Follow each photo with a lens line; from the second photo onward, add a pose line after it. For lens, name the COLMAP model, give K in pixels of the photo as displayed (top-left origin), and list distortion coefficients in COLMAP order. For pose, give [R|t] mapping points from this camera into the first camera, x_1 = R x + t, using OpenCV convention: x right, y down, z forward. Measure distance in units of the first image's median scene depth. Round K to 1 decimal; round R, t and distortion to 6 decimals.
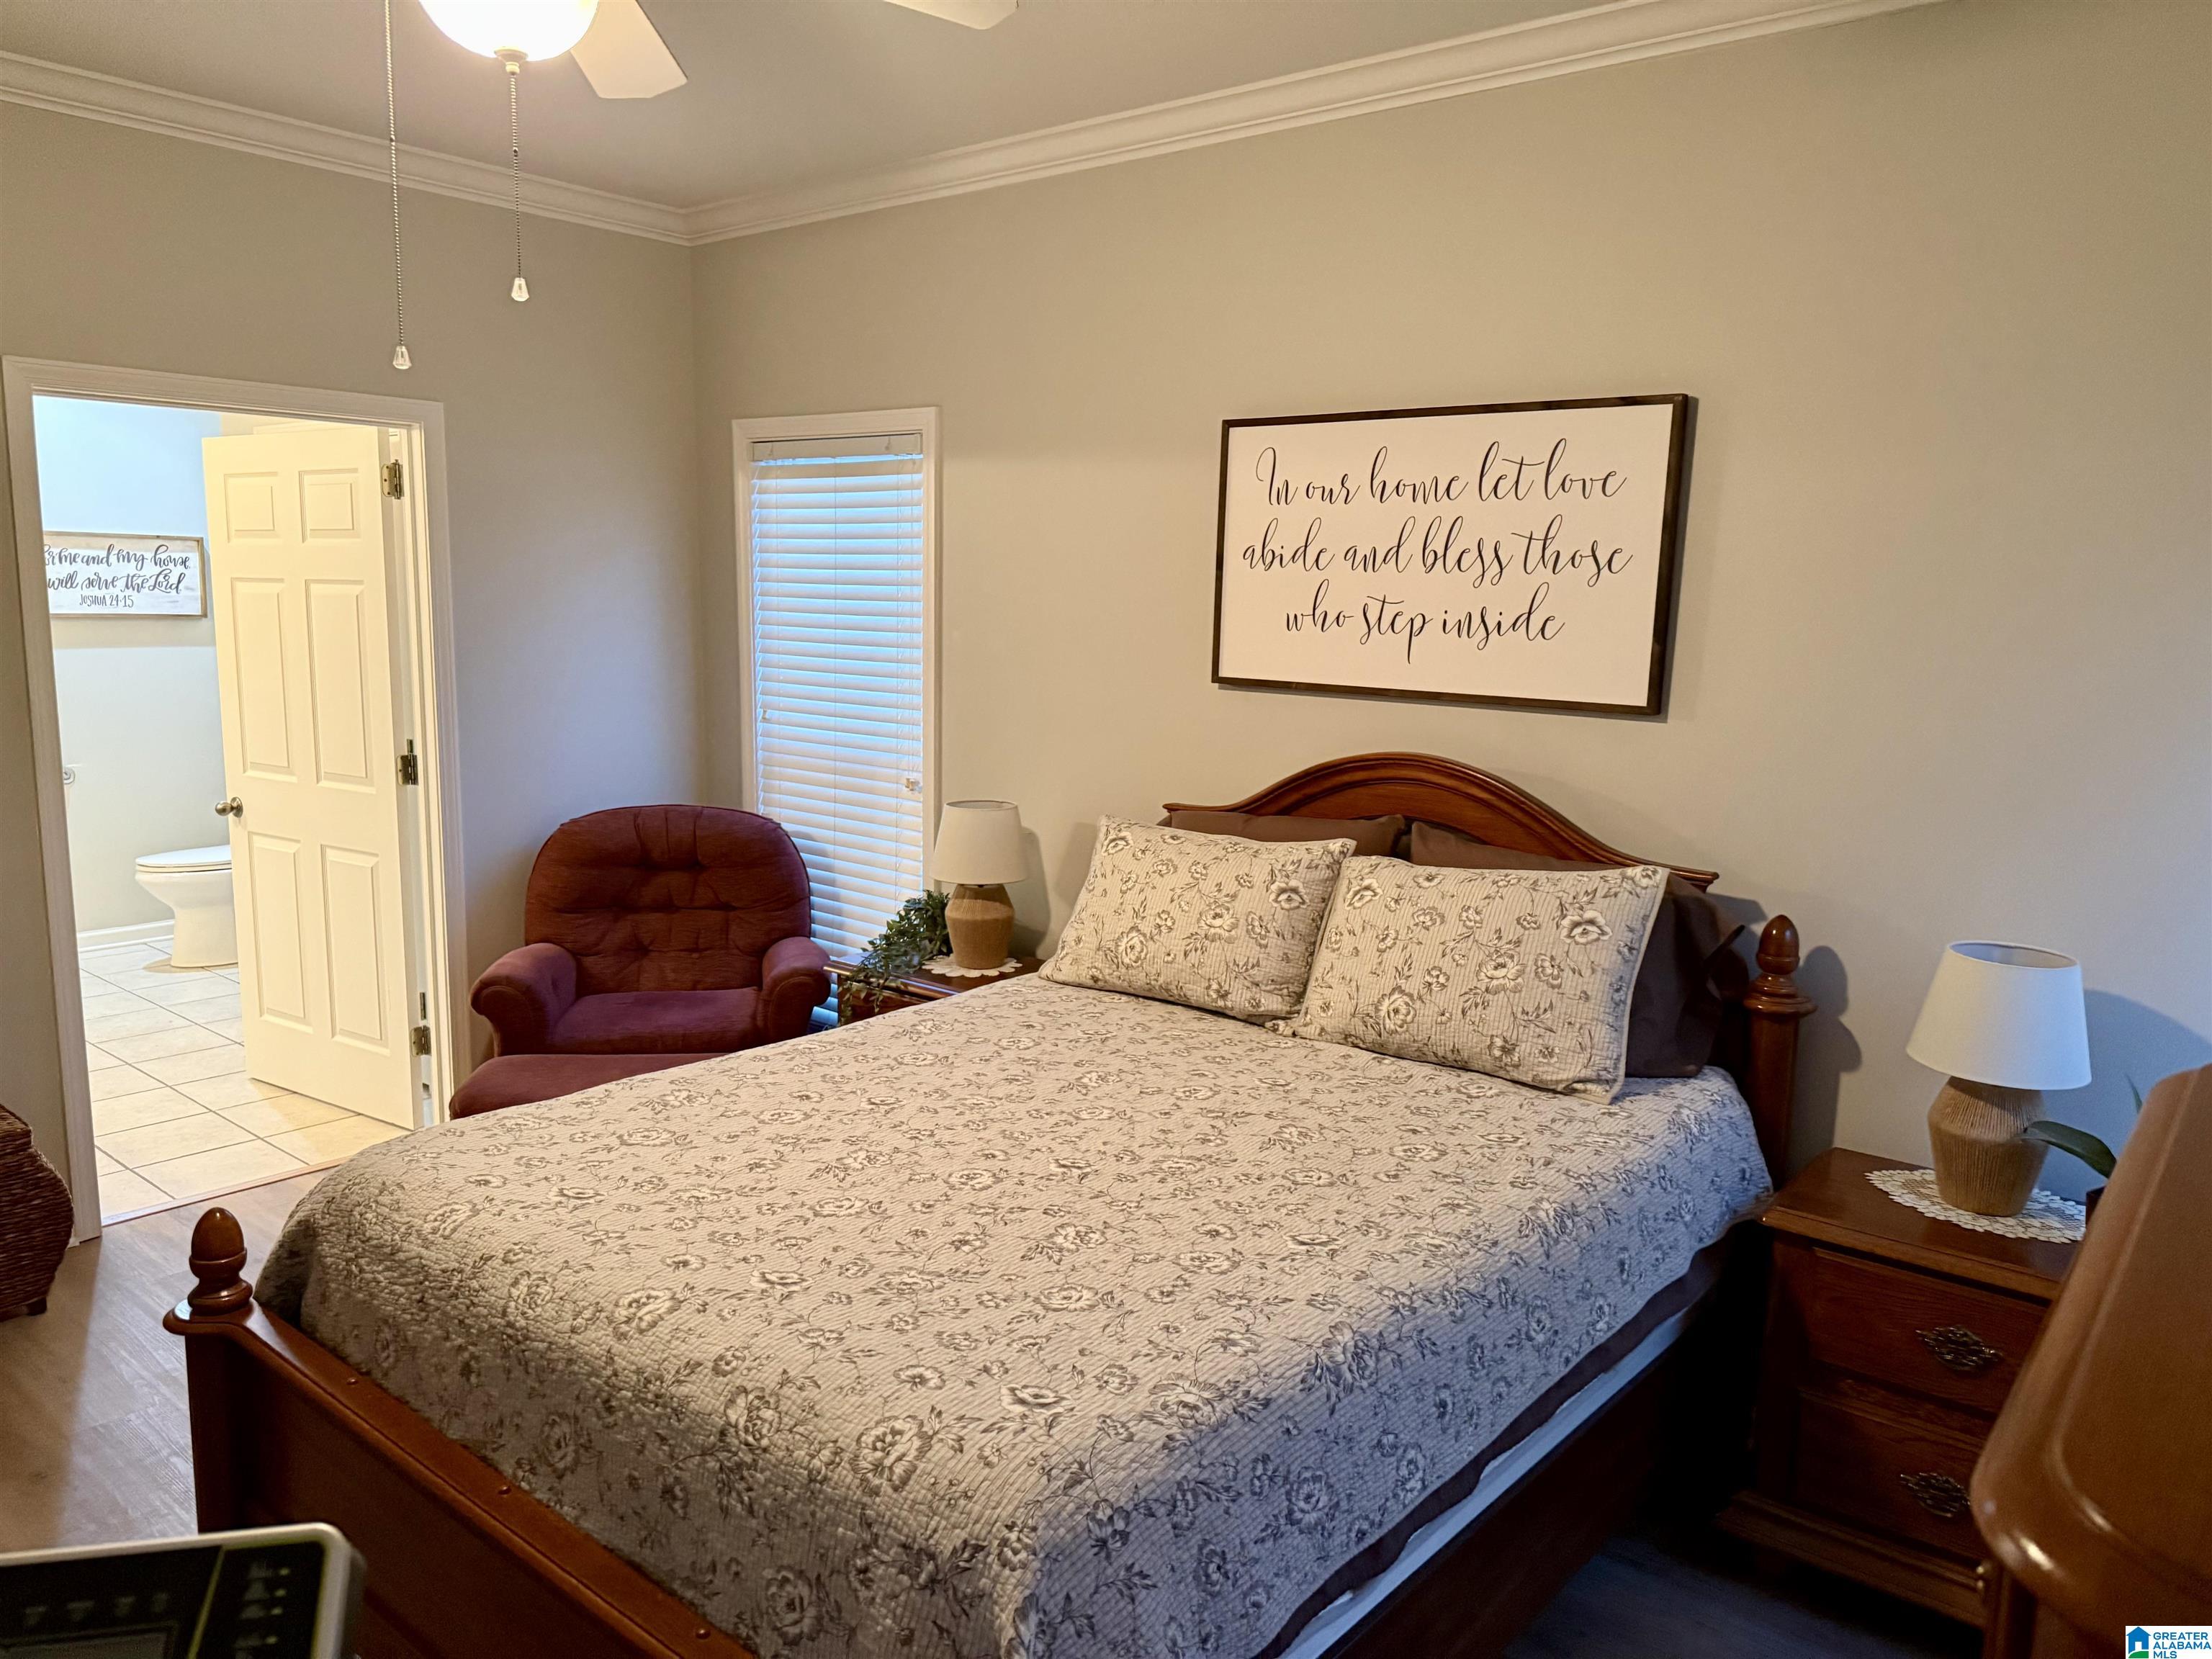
lens RADIAL K [[1541.5, 0, 1114.3], [0, 1541.5, 852.9], [0, 0, 1]] dist [0.059390, -0.080222]
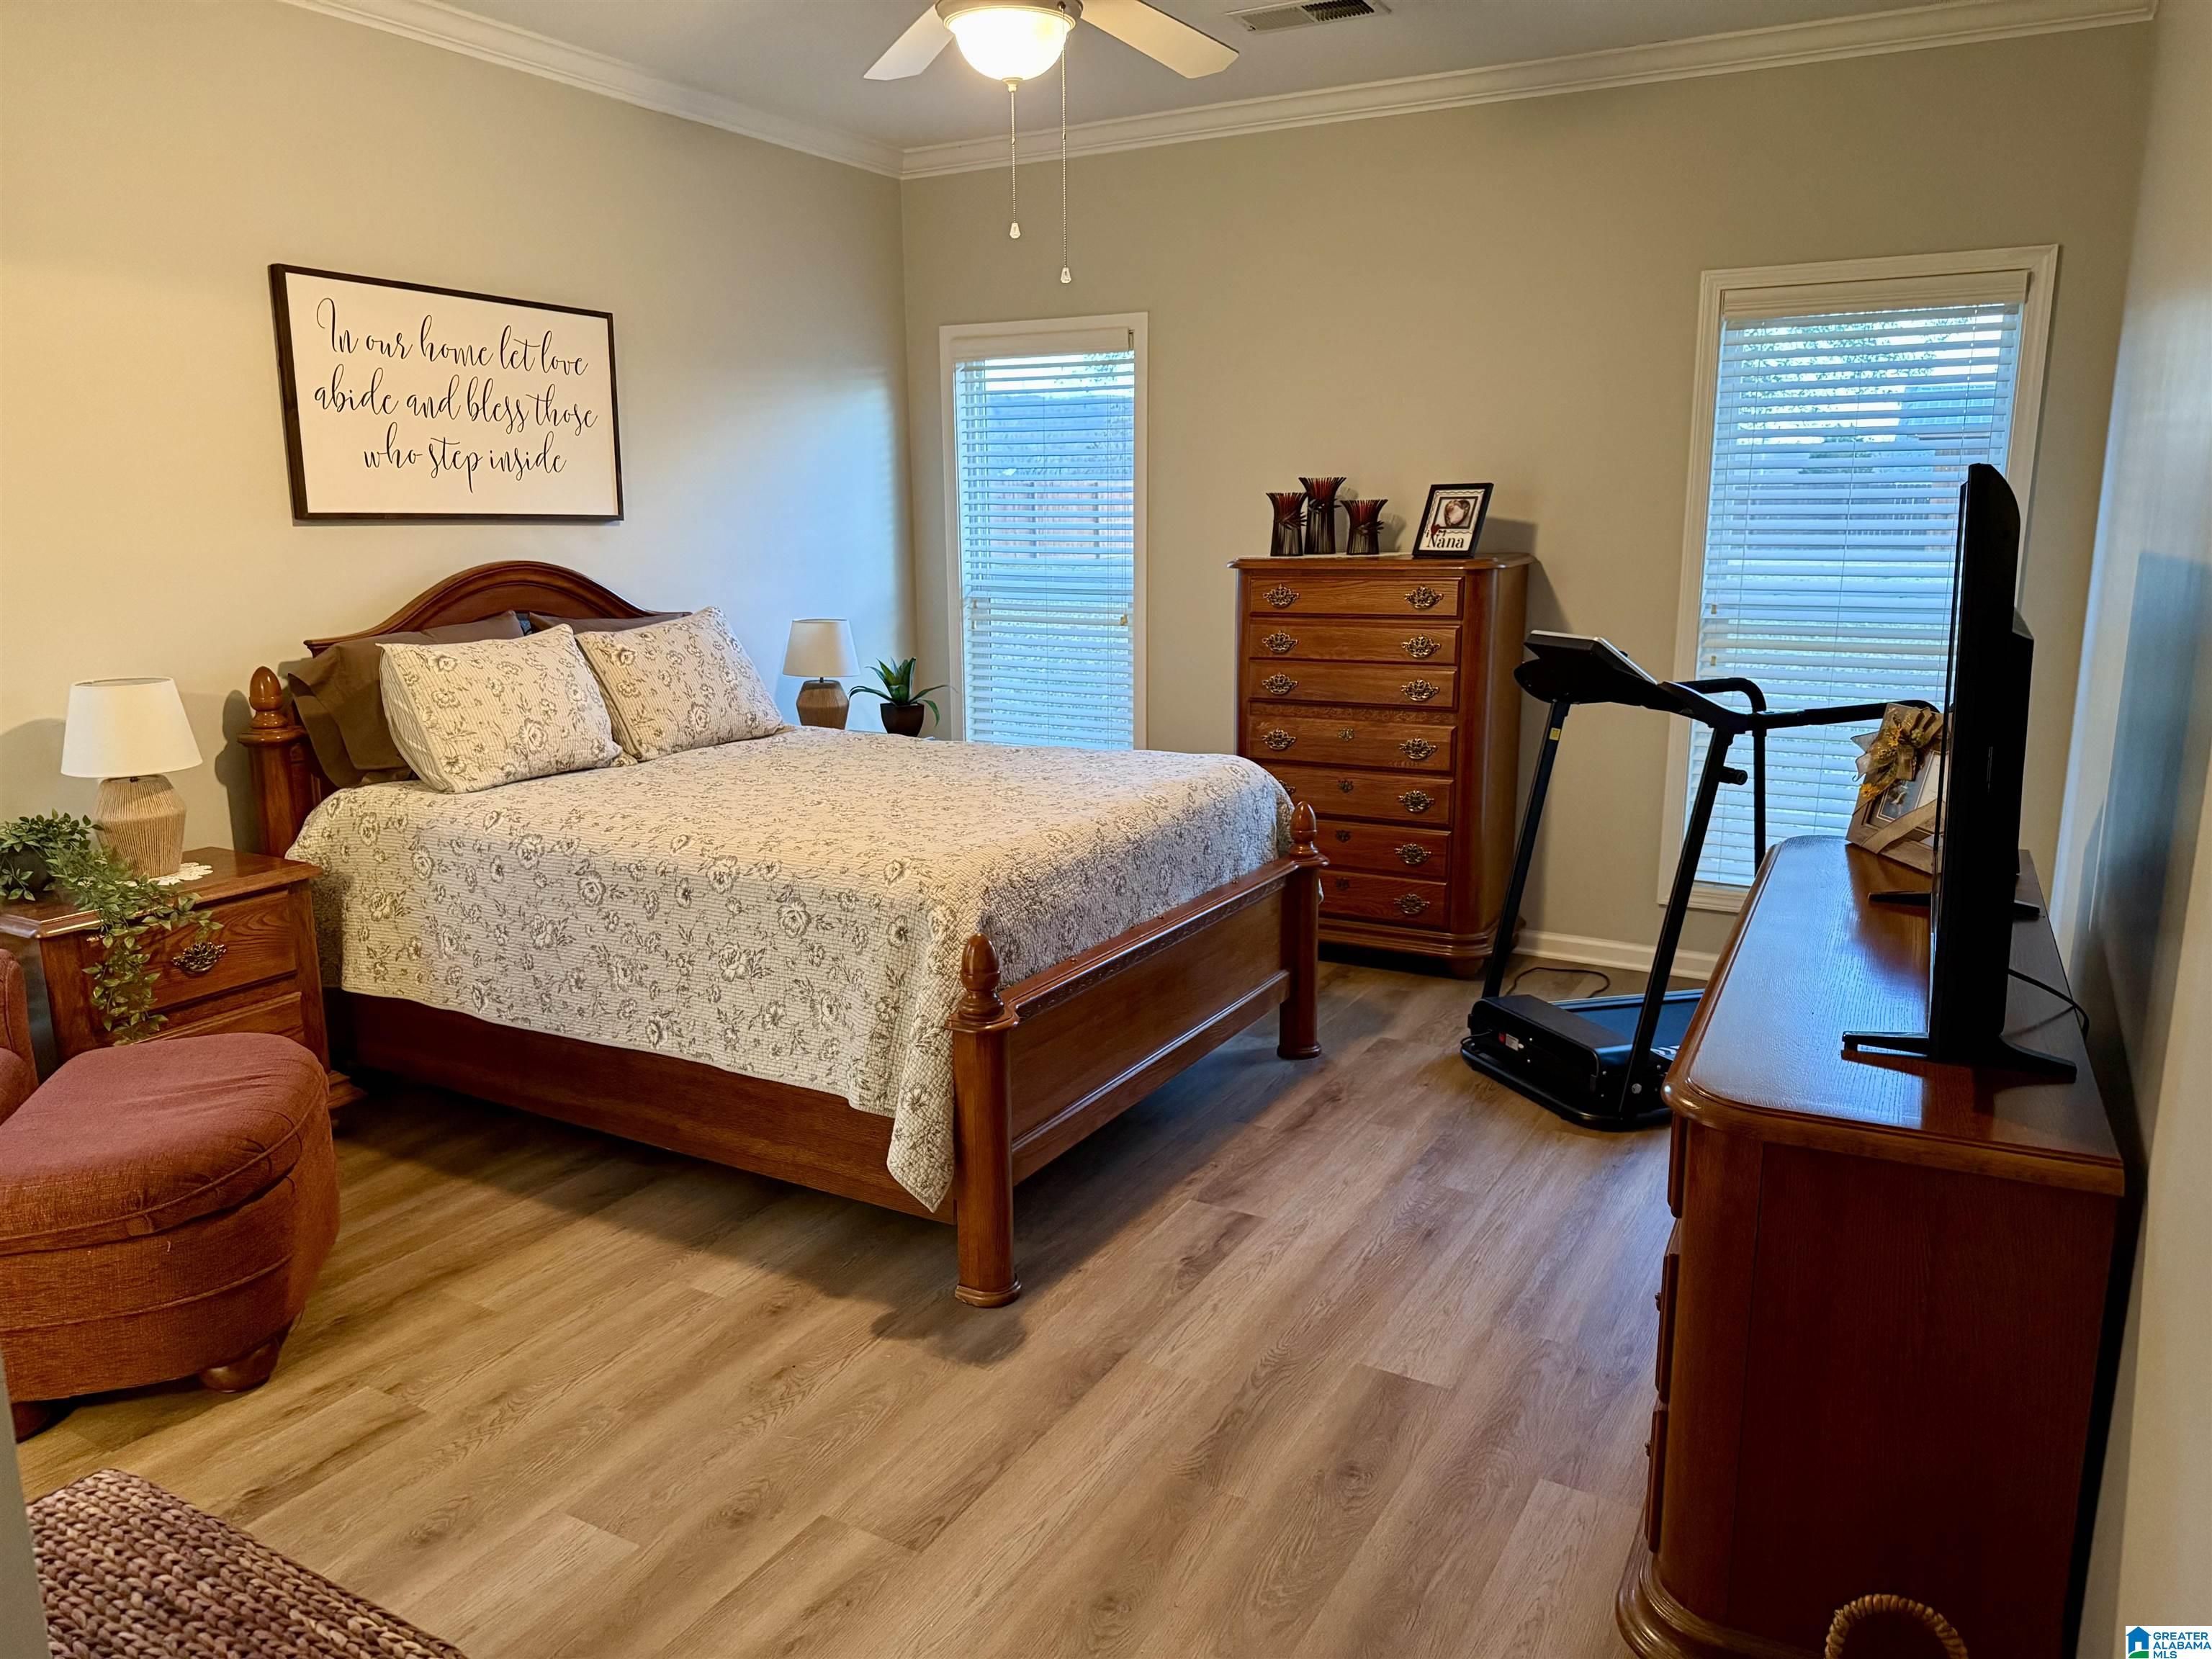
lens RADIAL K [[1541.5, 0, 1099.1], [0, 1541.5, 829.4], [0, 0, 1]] dist [0.059390, -0.080222]
pose [[-0.177490, -0.212216, 0.960969, -1.204194], [0.170665, 0.955040, 0.242428, -0.082648], [-0.969211, 0.207032, -0.133293, 0.745333]]
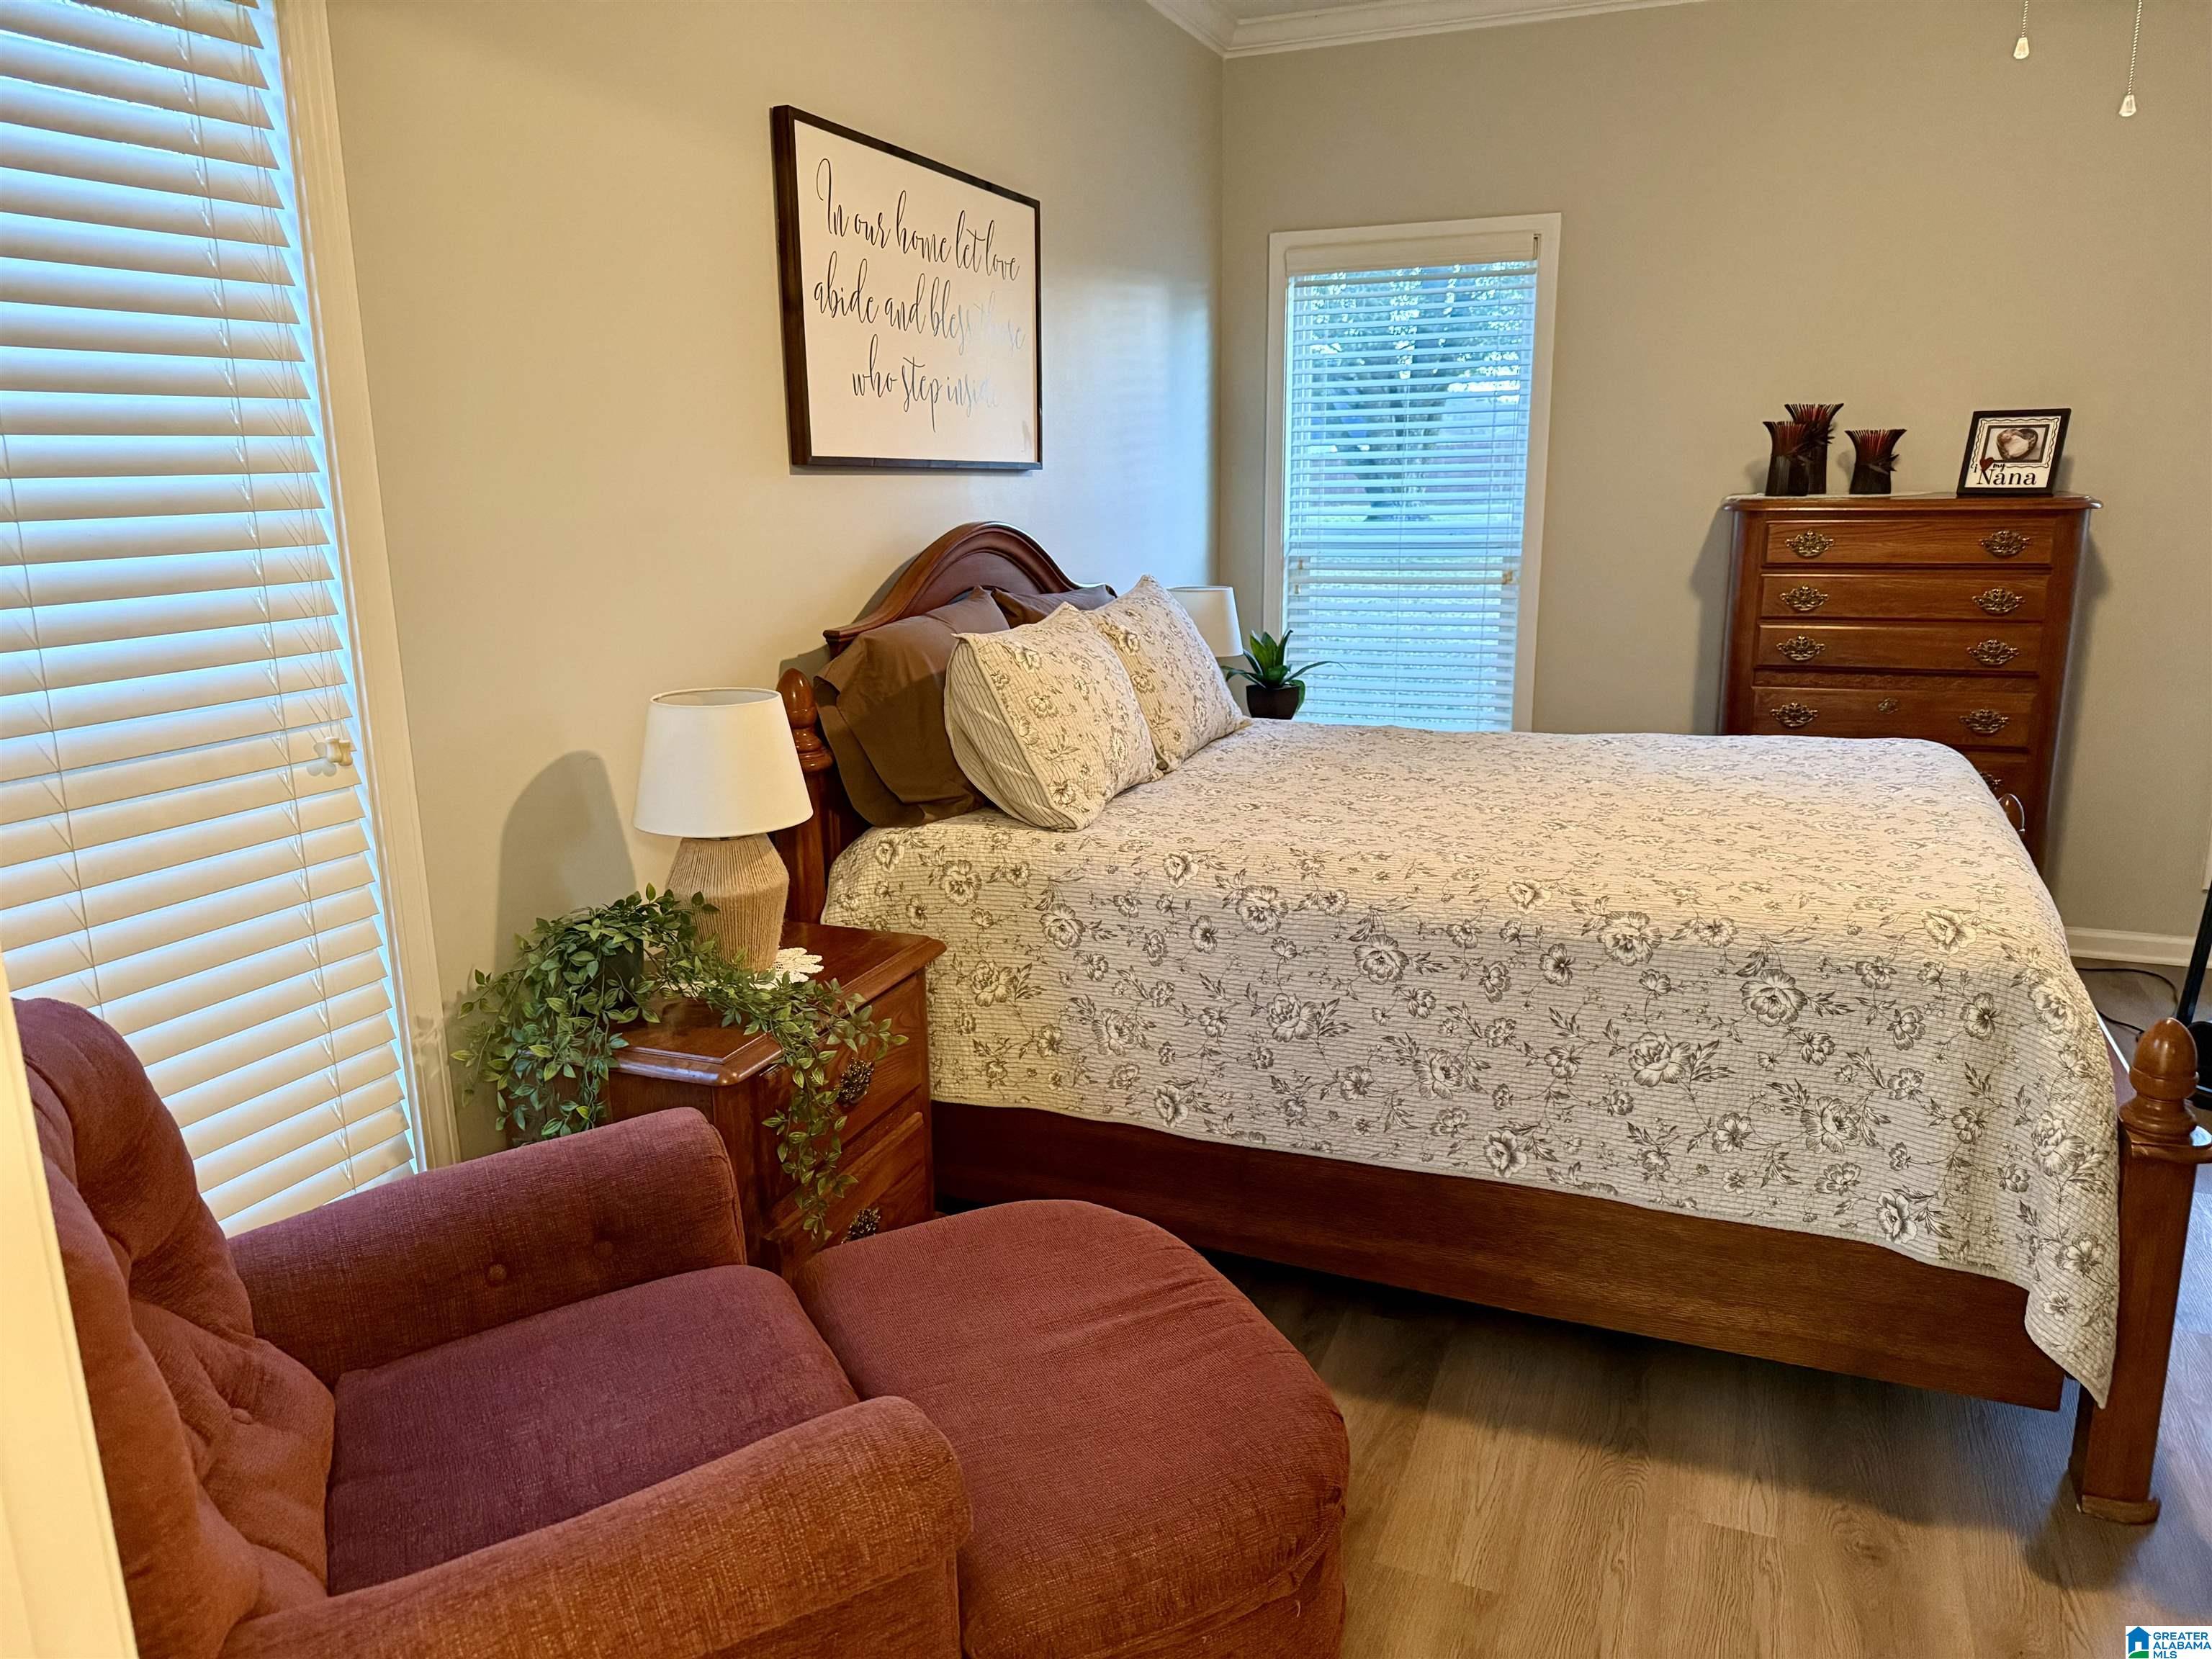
lens RADIAL K [[1541.5, 0, 1104.0], [0, 1541.5, 837.1], [0, 0, 1]] dist [0.059390, -0.080222]
pose [[-0.293176, -0.231817, 0.927528, -0.820879], [0.175199, 0.940703, 0.290487, -0.149726], [-0.939869, 0.247666, -0.235177, 1.217767]]
